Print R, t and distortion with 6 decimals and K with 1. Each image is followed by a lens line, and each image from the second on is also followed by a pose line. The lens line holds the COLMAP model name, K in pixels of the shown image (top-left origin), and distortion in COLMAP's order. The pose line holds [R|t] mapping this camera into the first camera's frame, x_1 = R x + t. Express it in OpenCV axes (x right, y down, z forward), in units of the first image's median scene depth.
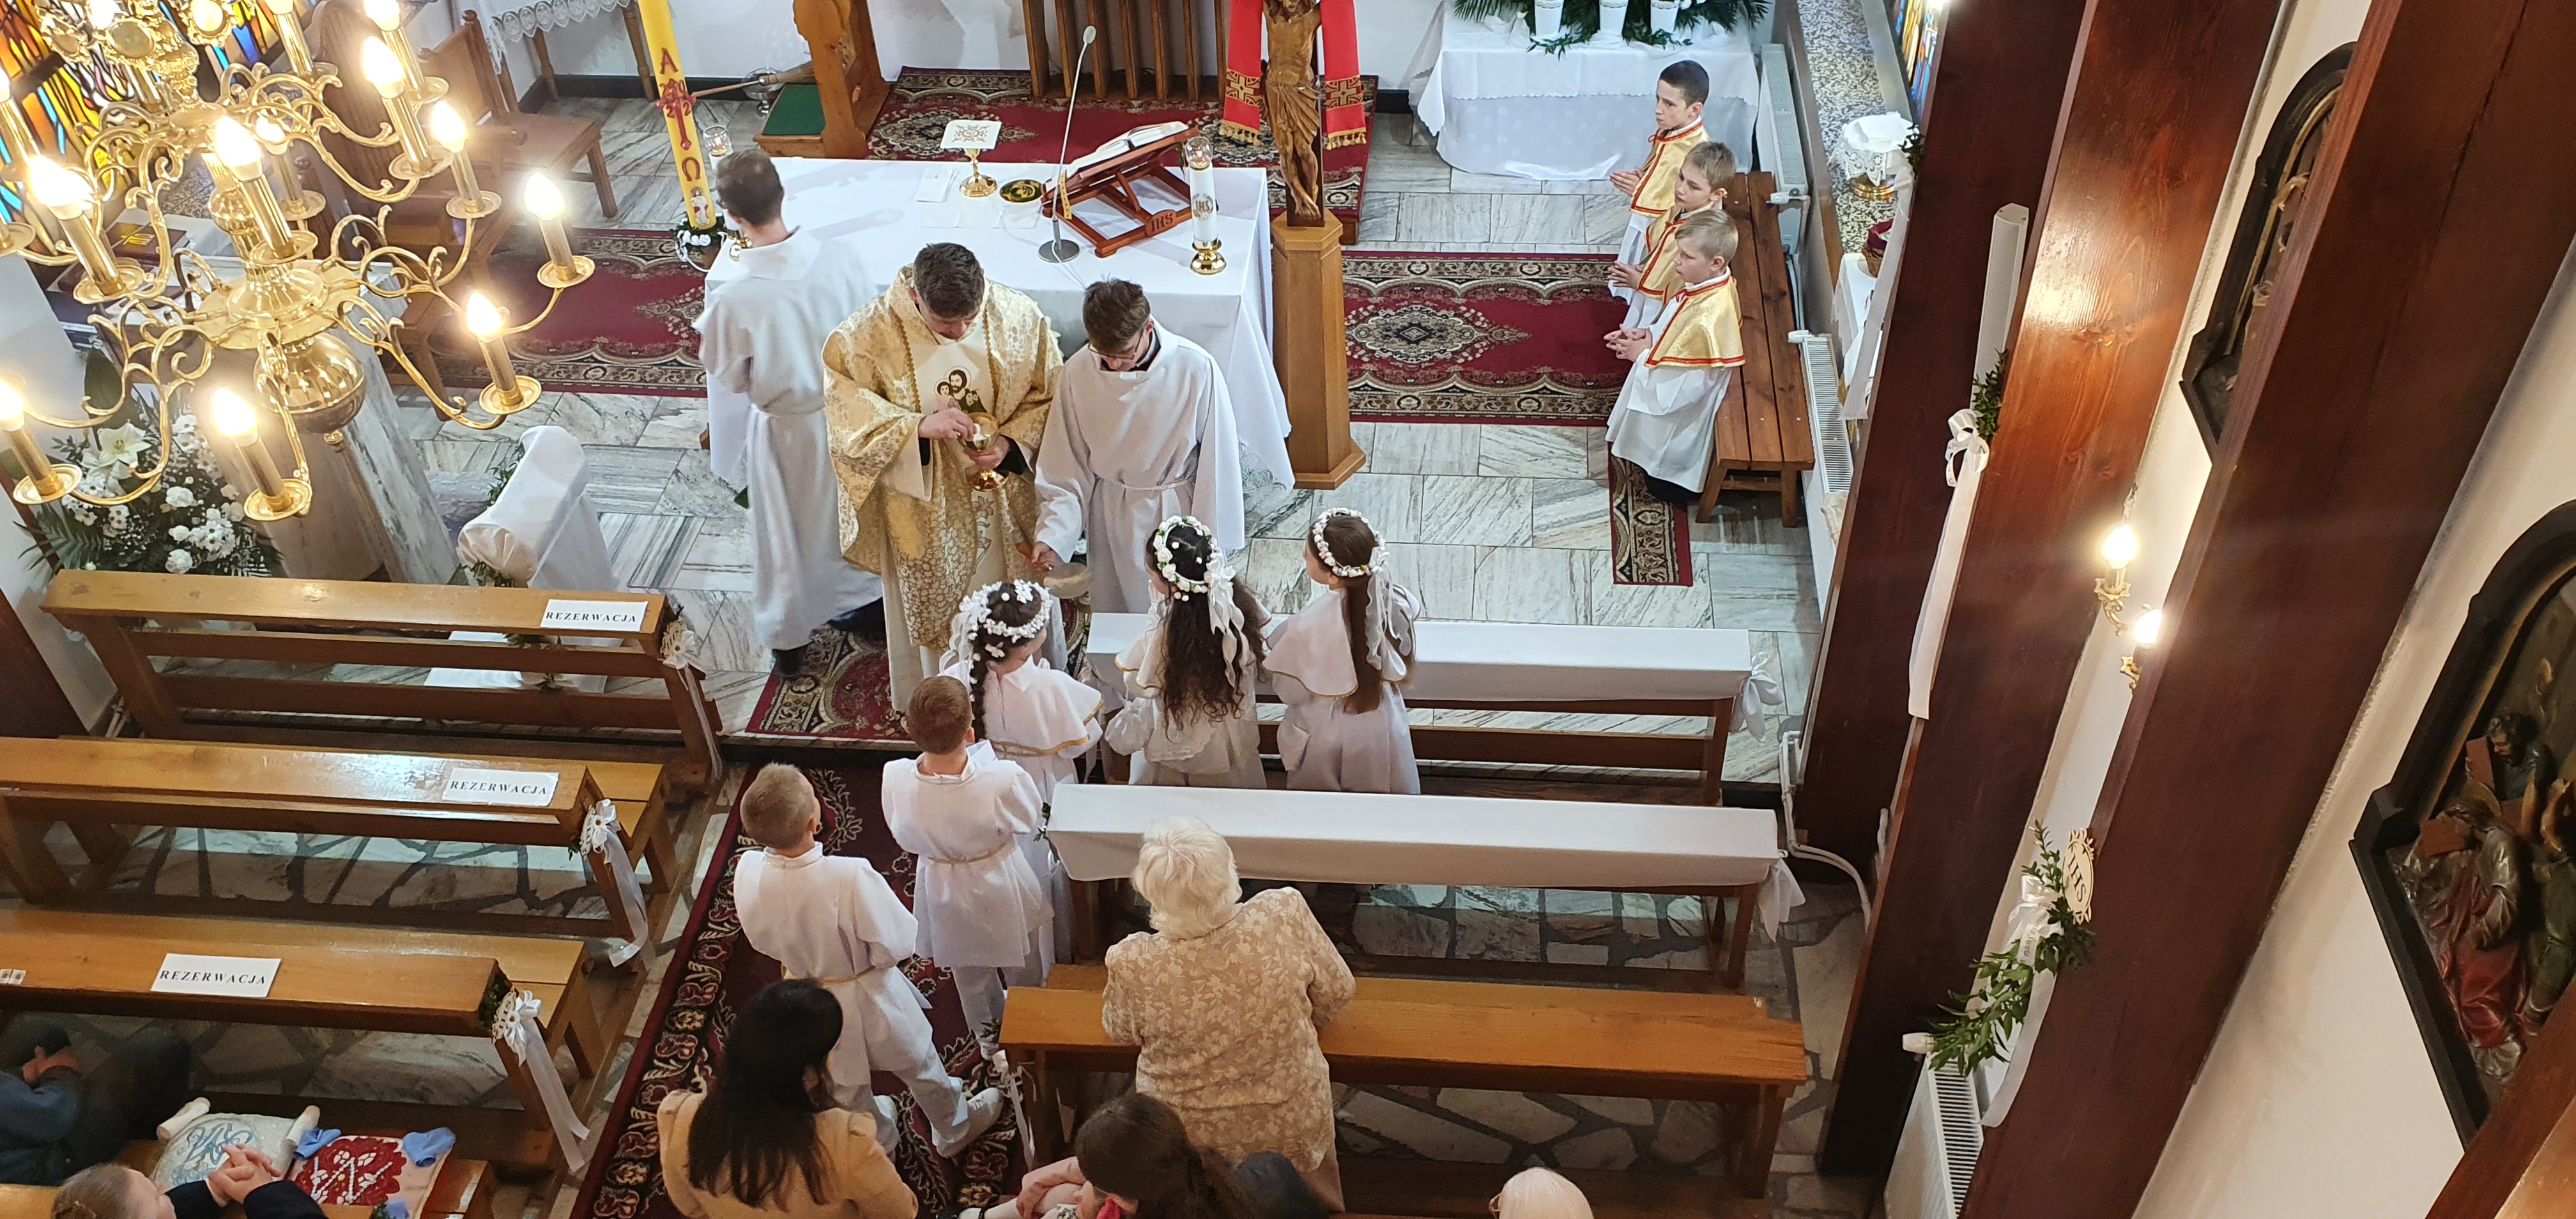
lens RADIAL K [[2029.4, 0, 1273.0], [0, 2029.4, 657.2], [0, 0, 1]] dist [0.101762, -0.156123]
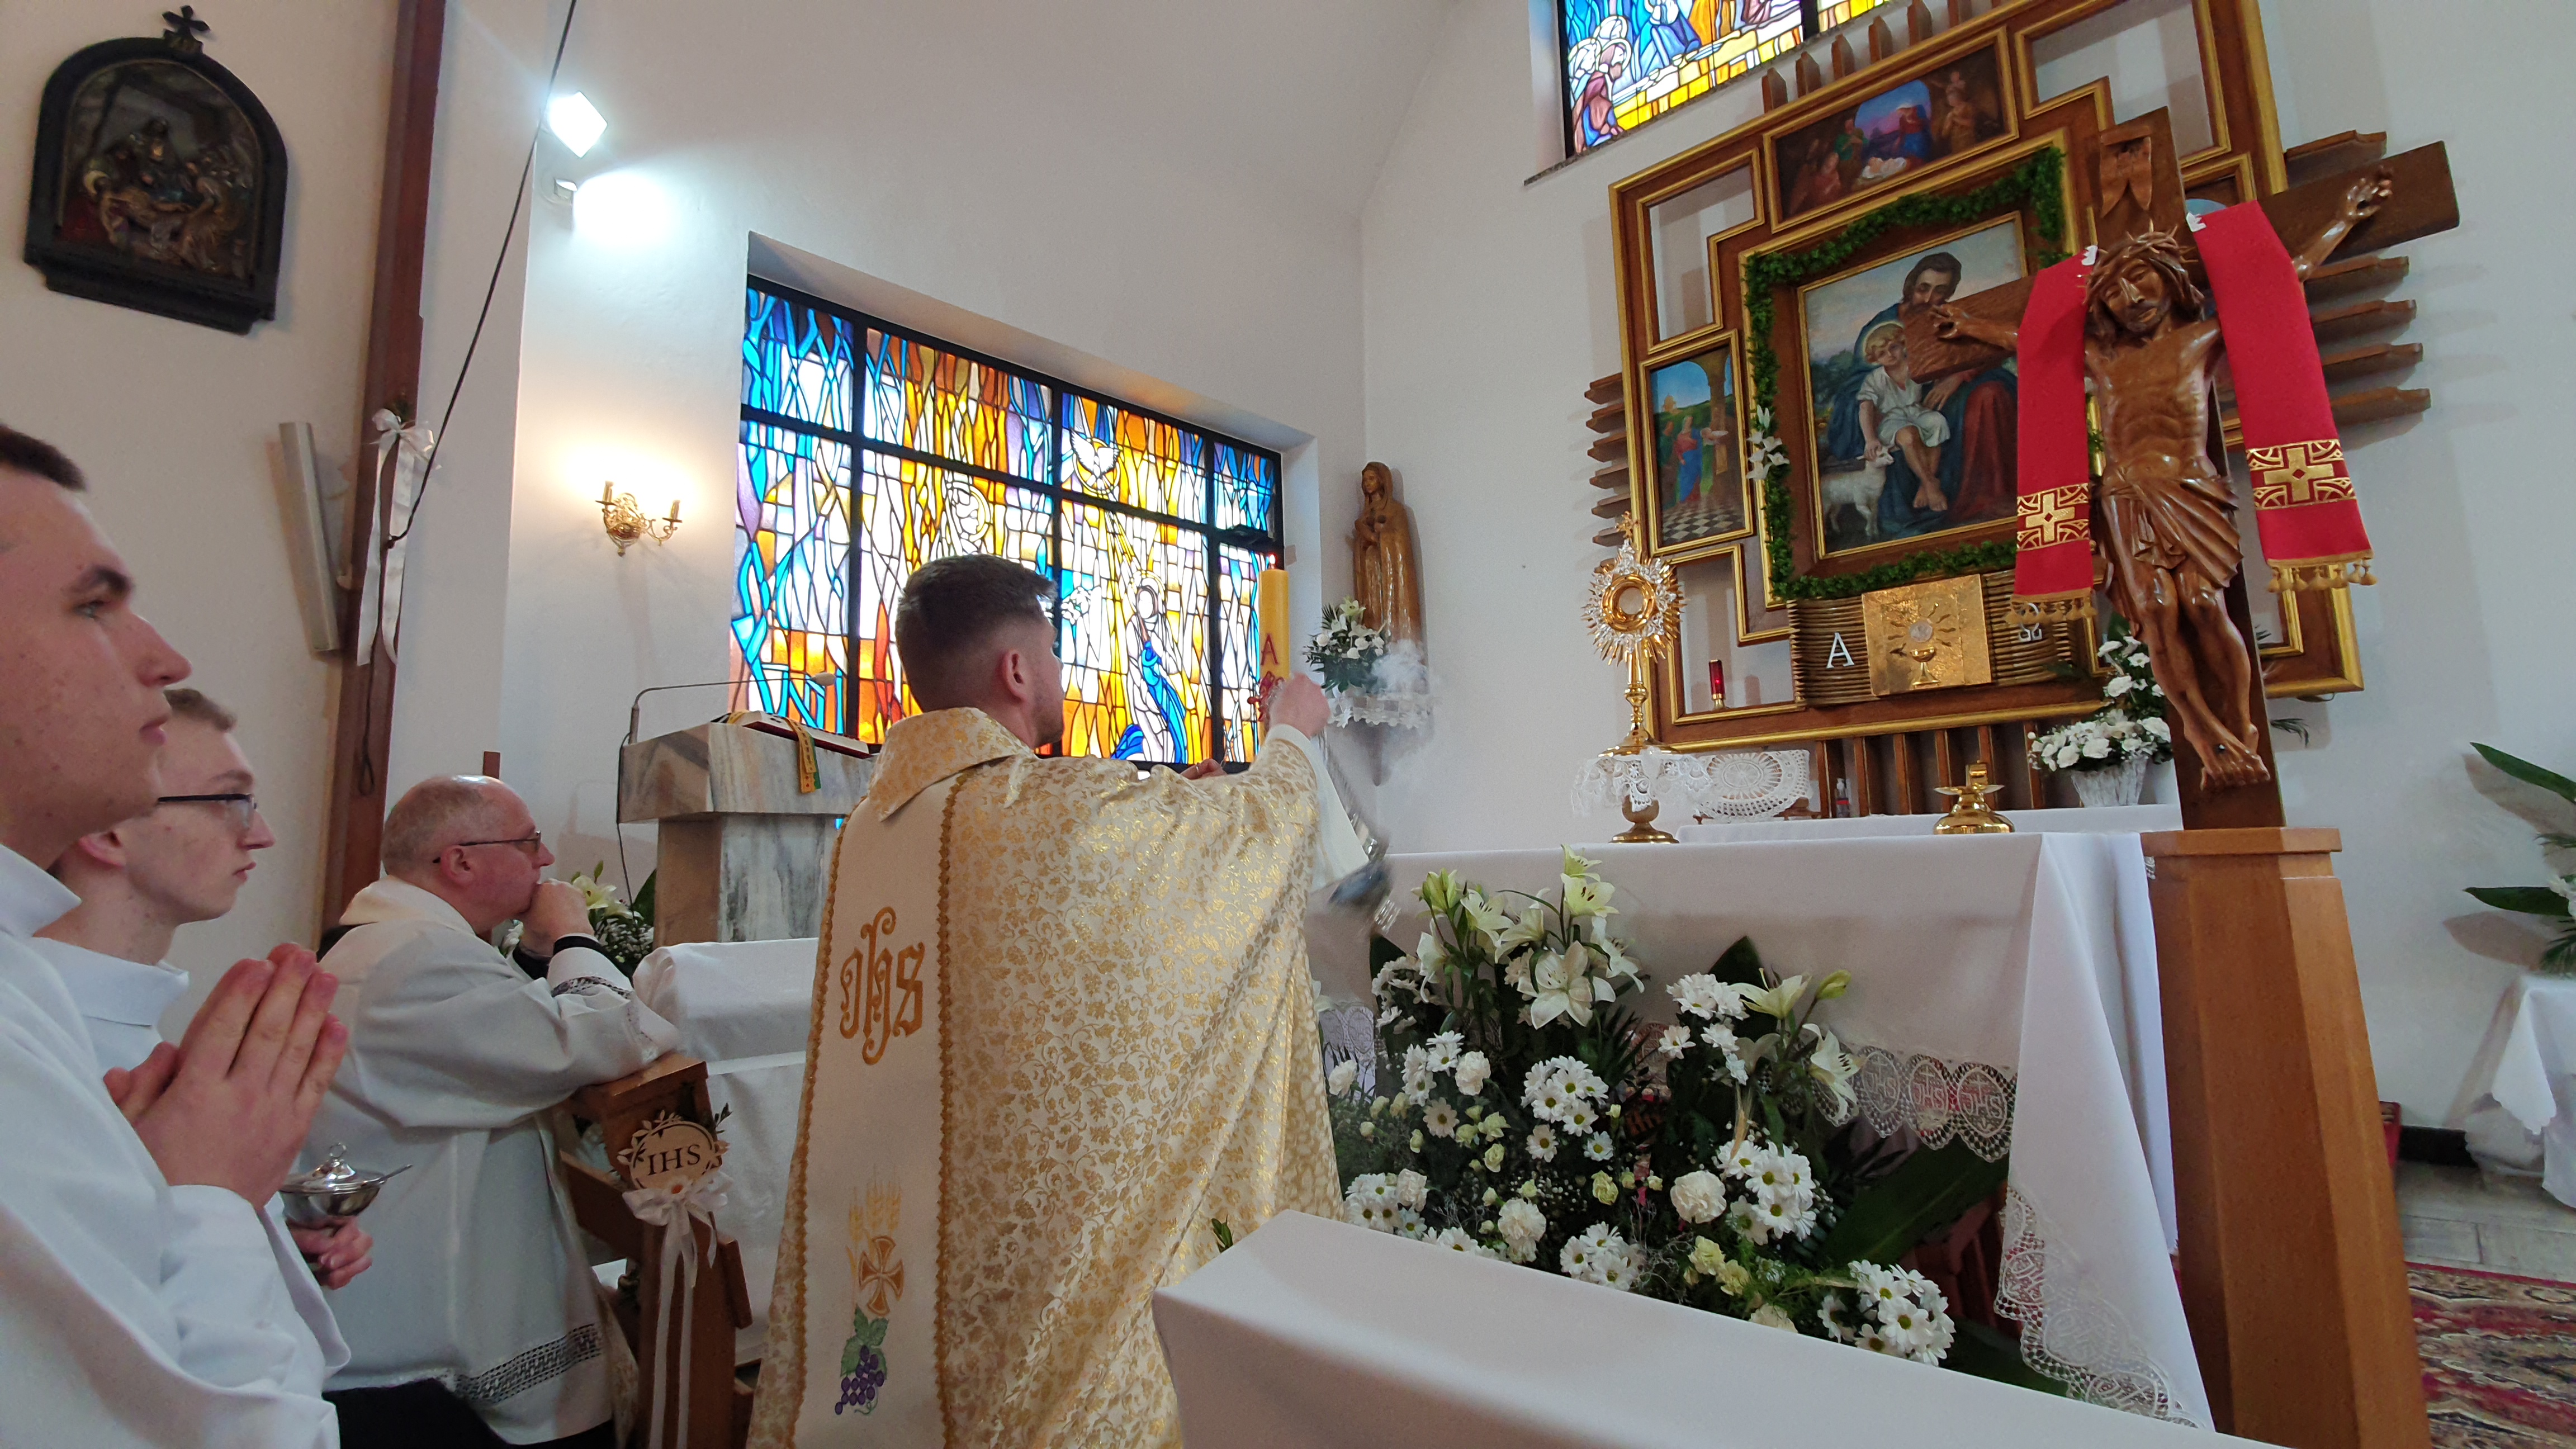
lens RADIAL K [[1168.6, 0, 1281.3], [0, 1168.6, 718.0], [0, 0, 1]] dist [0.016812, -0.017230]
pose [[0.784519, -0.065309, -0.616656, 0.010644], [-0.424865, 0.667741, -0.611238, 0.025470], [0.451686, 0.741523, 0.496108, 0.671781]]
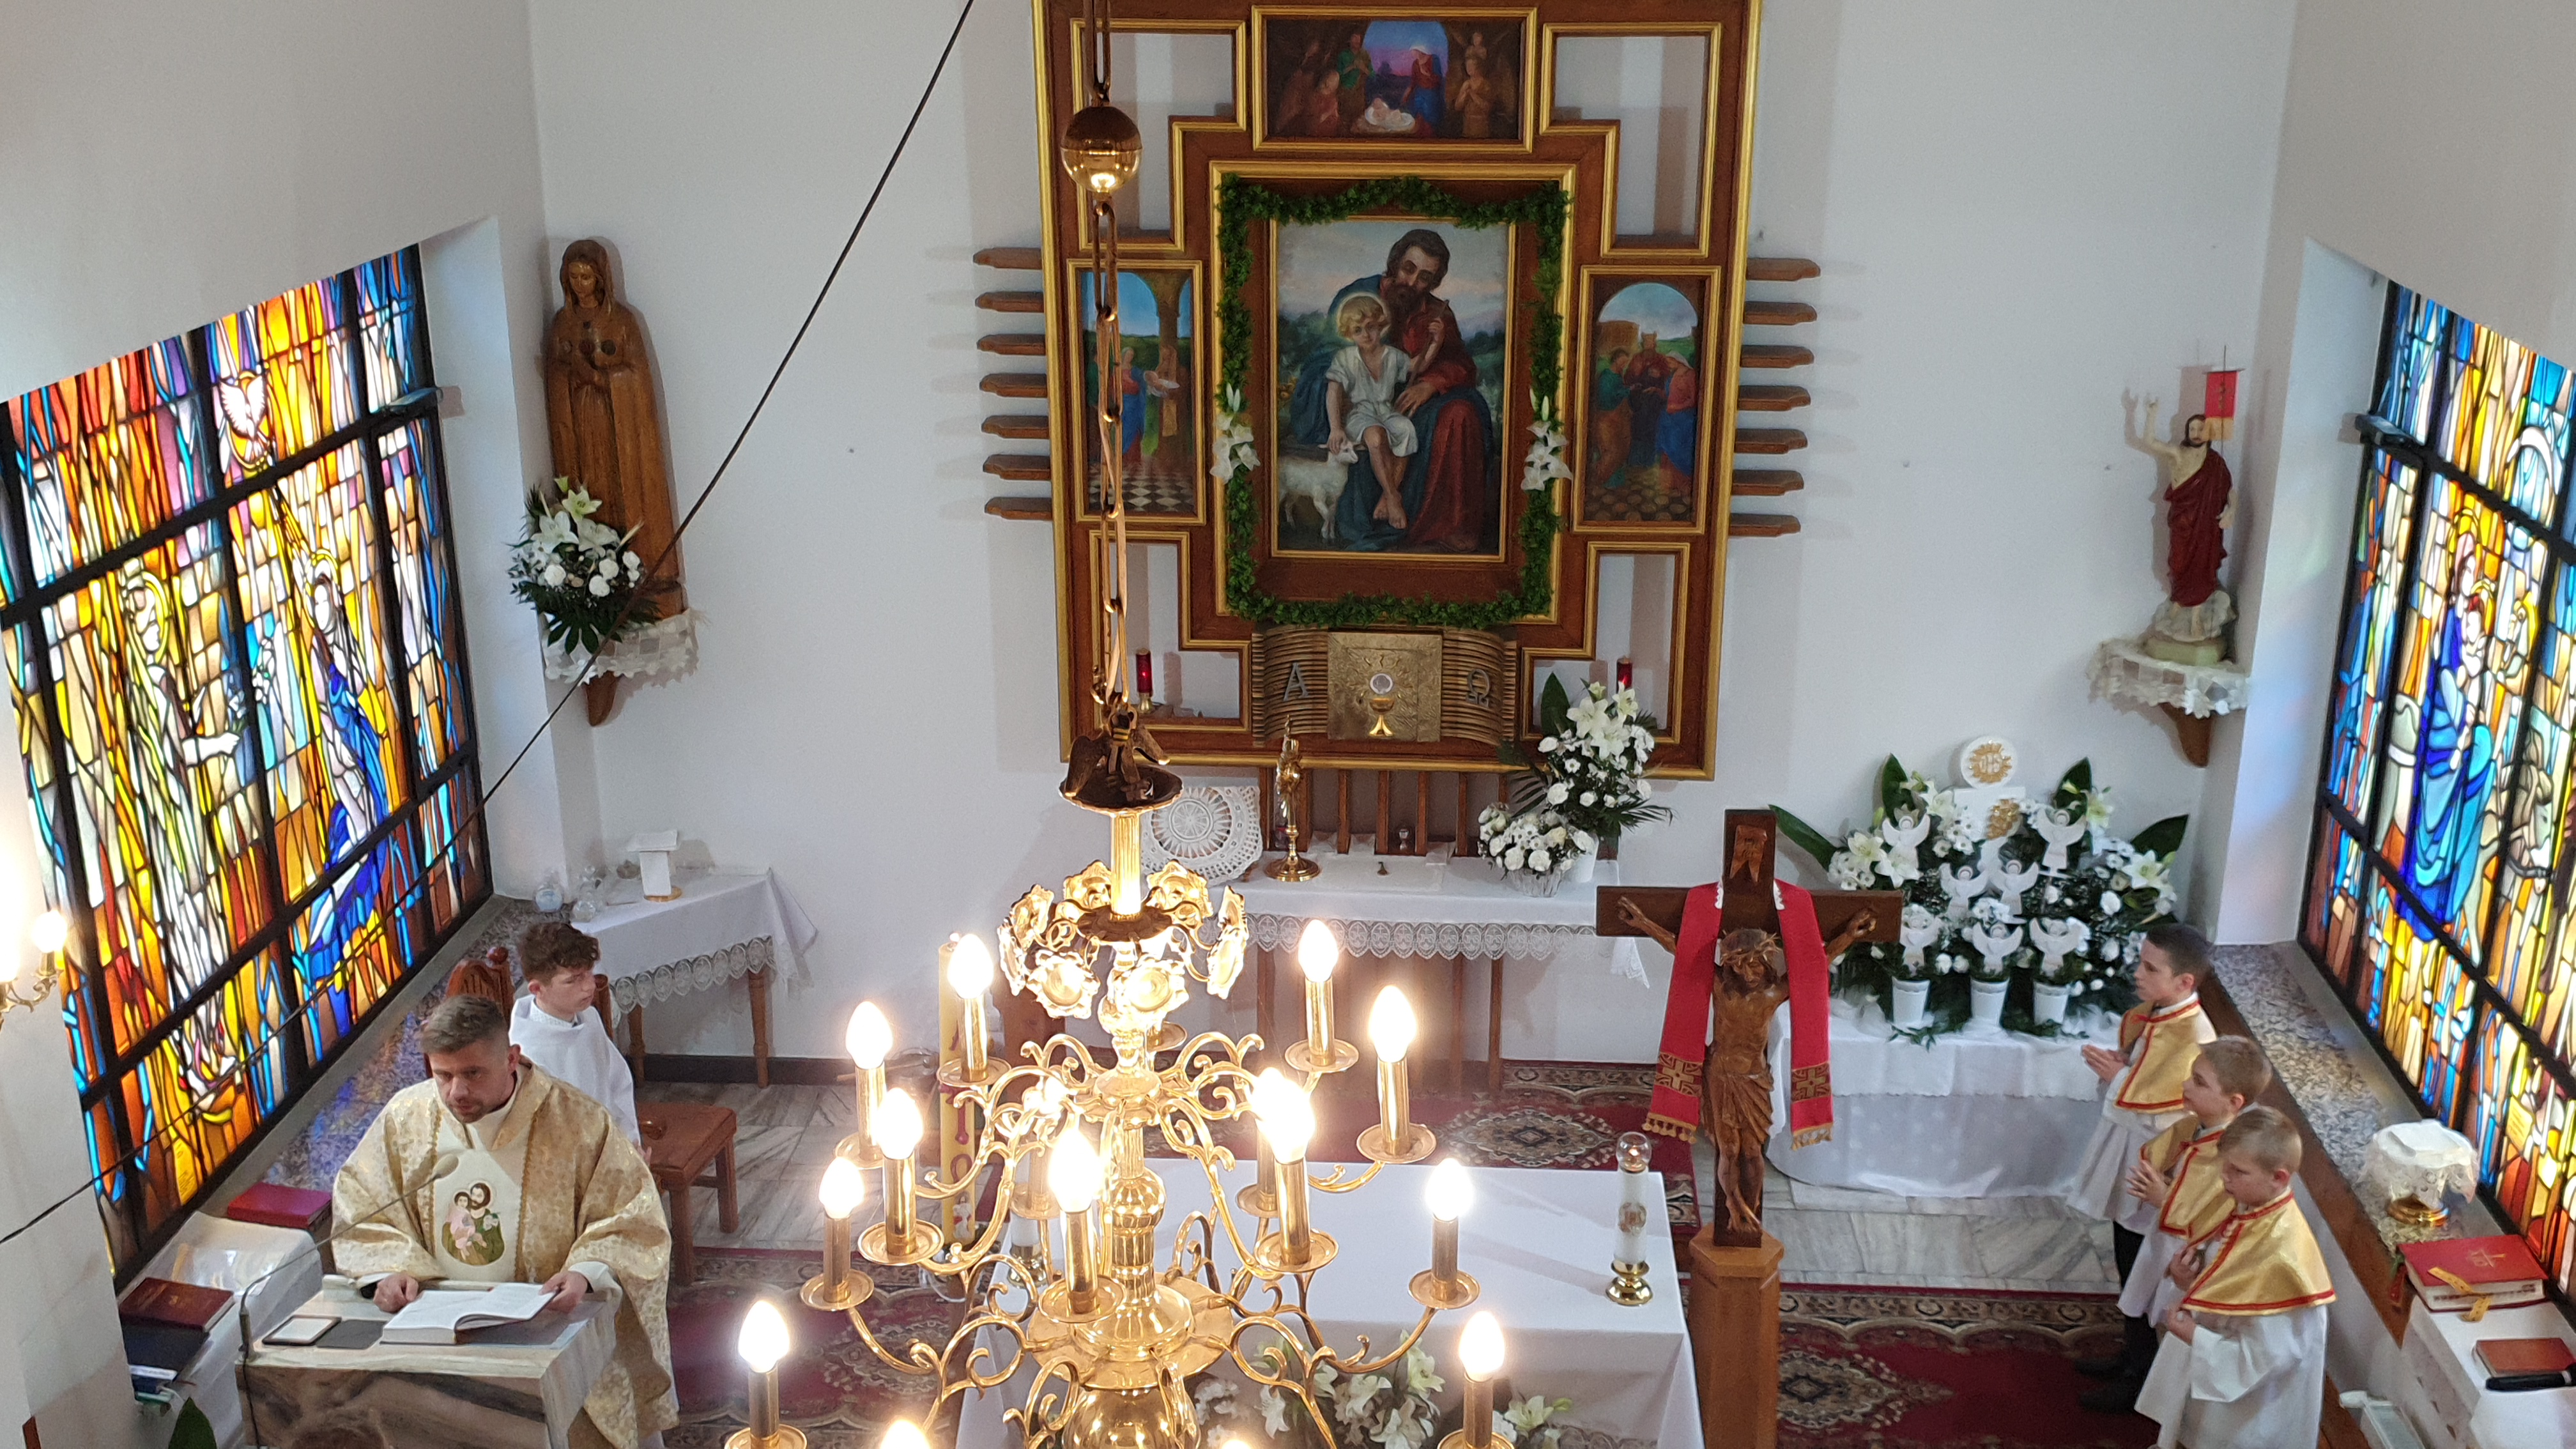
lens RADIAL K [[2556.2, 0, 1309.7], [0, 2556.2, 715.6], [0, 0, 1]] dist [0.247080, -0.800695]
pose [[0.998433, 0.021296, 0.051754, -0.184462], [0.001290, 0.915771, -0.401699, 0.002925], [-0.055949, 0.401136, 0.914308, 0.008994]]
